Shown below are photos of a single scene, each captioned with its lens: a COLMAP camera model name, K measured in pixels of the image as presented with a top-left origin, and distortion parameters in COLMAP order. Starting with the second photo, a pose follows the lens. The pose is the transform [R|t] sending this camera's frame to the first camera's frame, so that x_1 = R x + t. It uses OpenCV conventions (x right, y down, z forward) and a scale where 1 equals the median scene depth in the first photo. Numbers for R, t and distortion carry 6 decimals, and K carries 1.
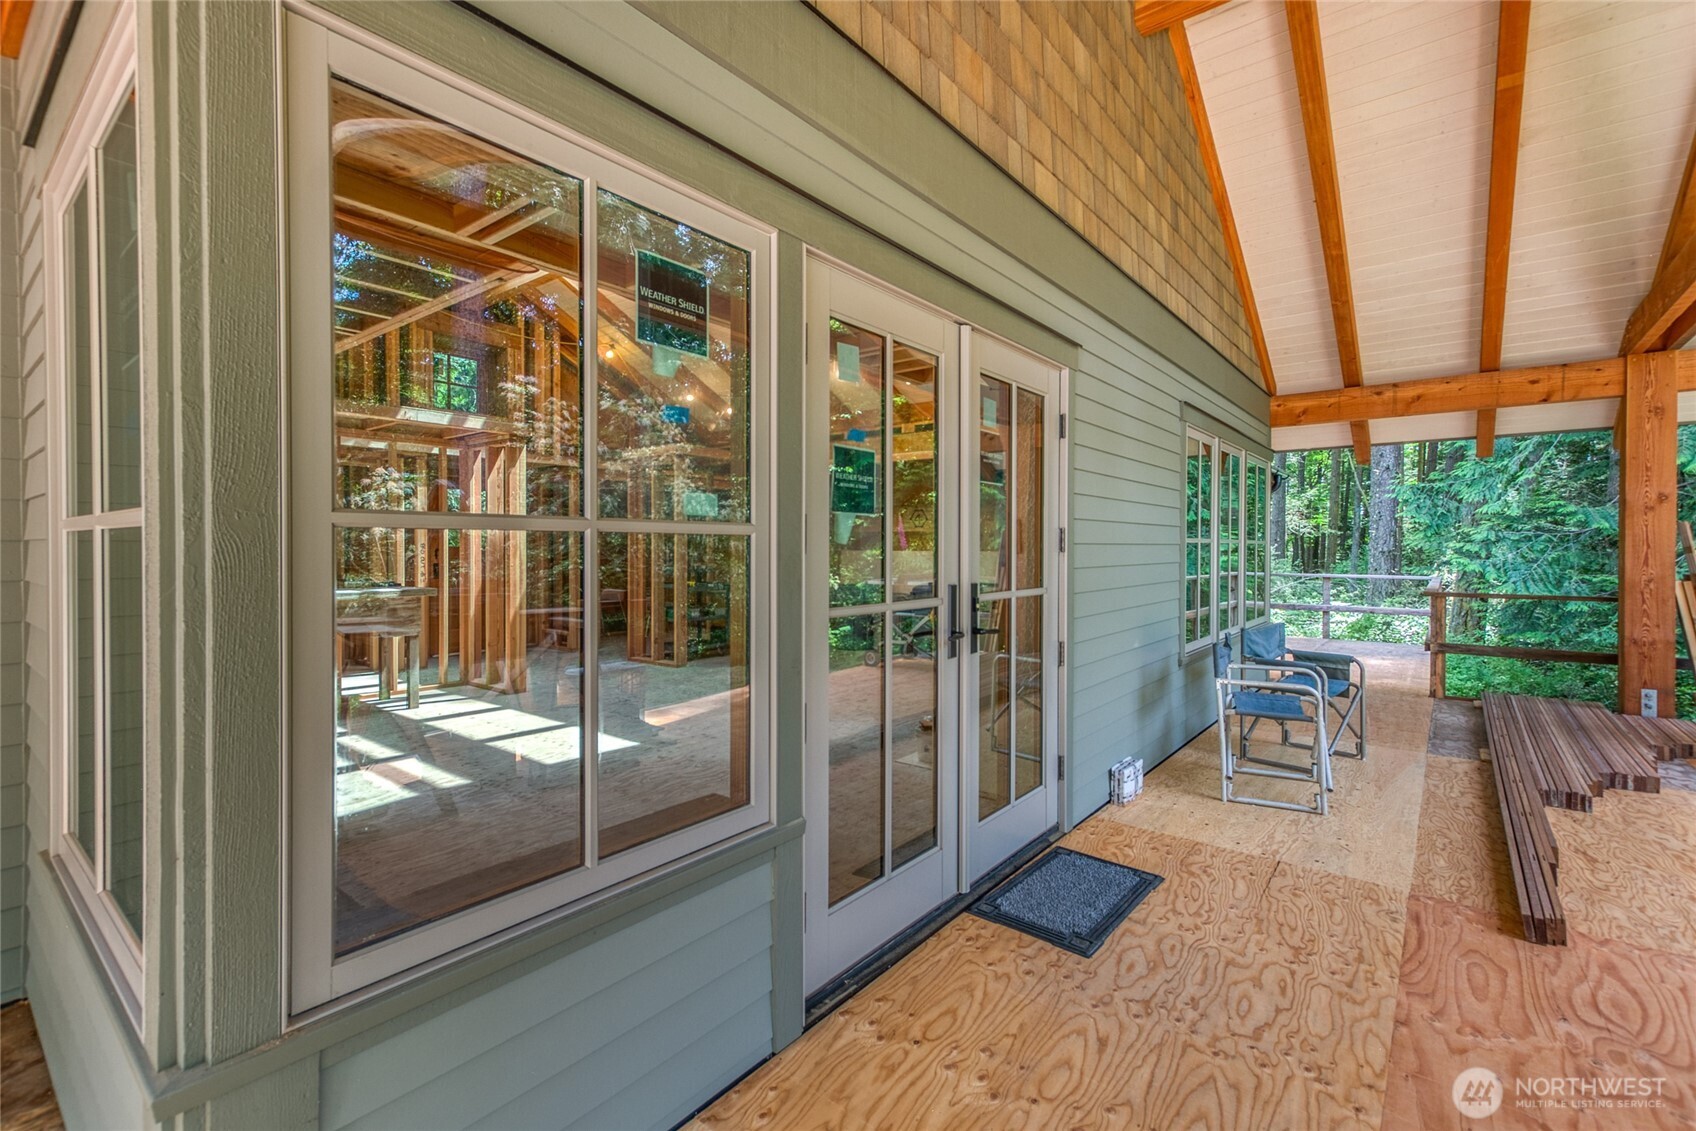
lens RADIAL K [[756.7, 0, 849.5], [0, 756.7, 555.6], [0, 0, 1]] dist [0.018303, 0.000782]
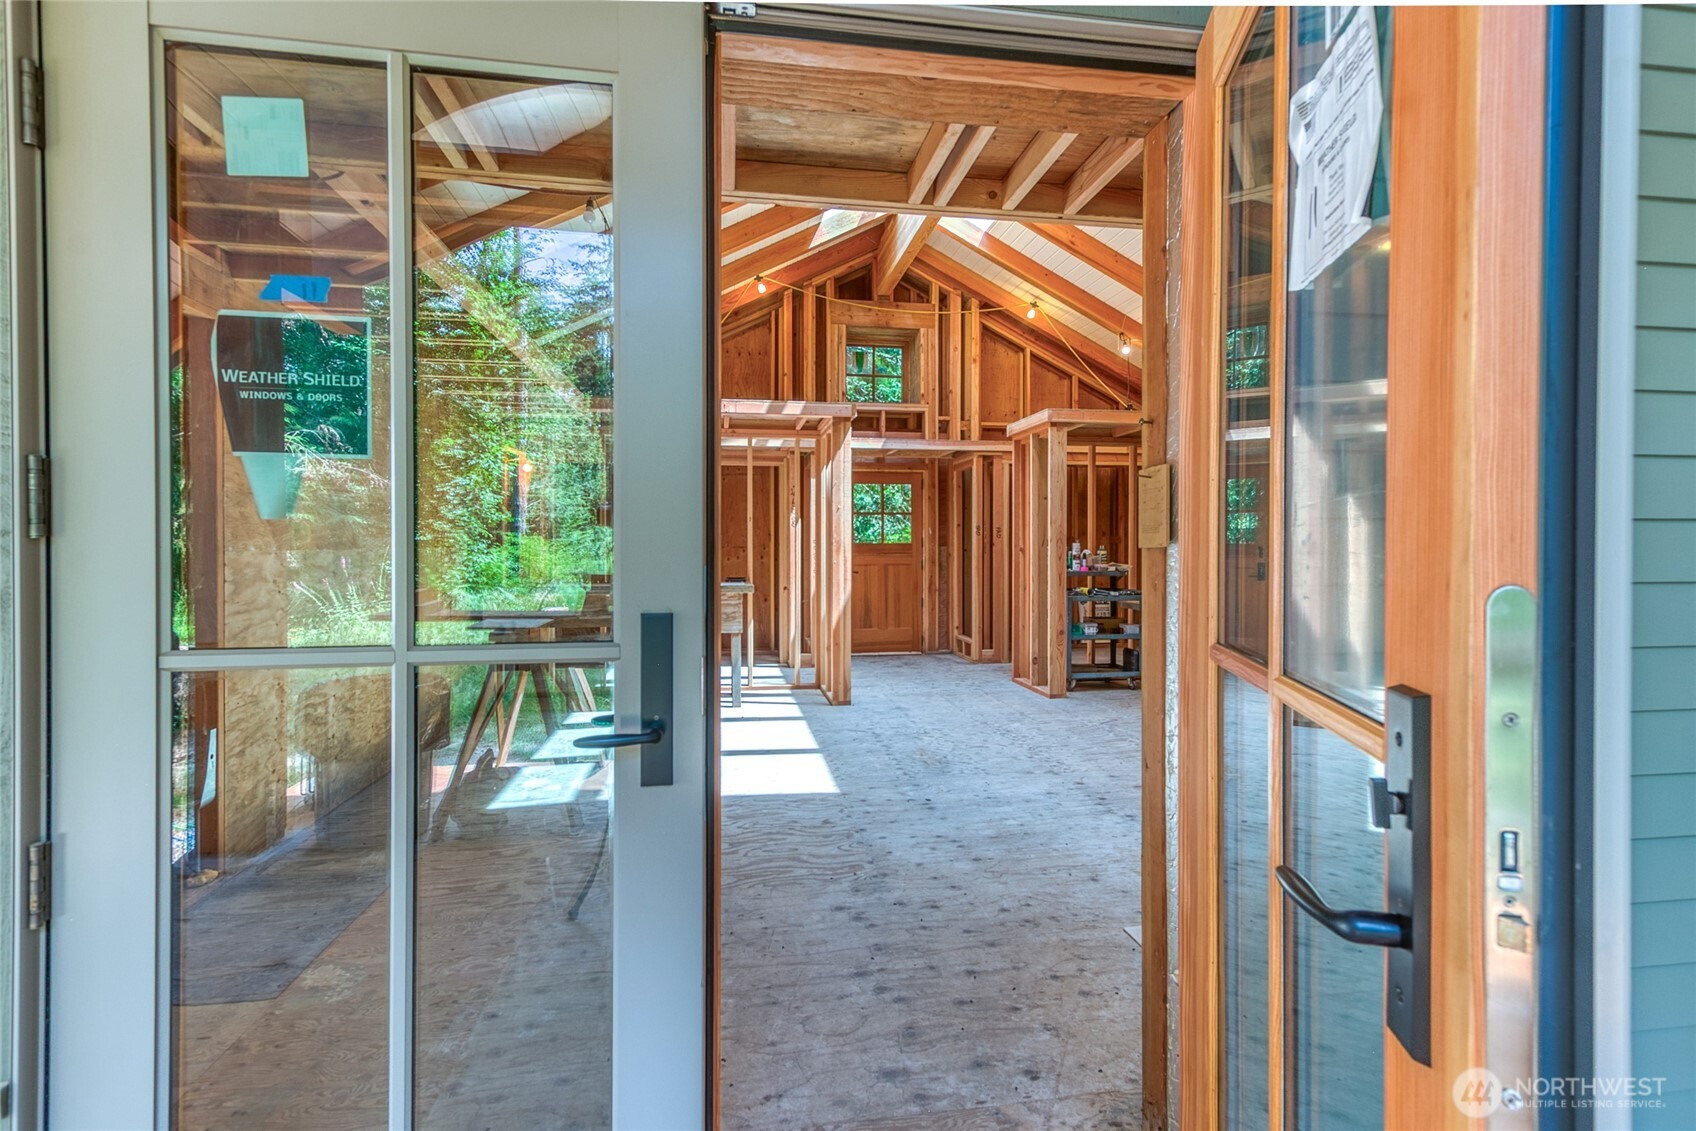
lens RADIAL K [[805.0, 0, 848.6], [0, 805.0, 557.1], [0, 0, 1]] dist [0.000790, 0.000008]
pose [[0.732338, 0.010553, -0.680860, 0.182709], [-0.008575, 0.999944, 0.006276, 0.000536], [0.680887, 0.001242, 0.732387, 0.262006]]
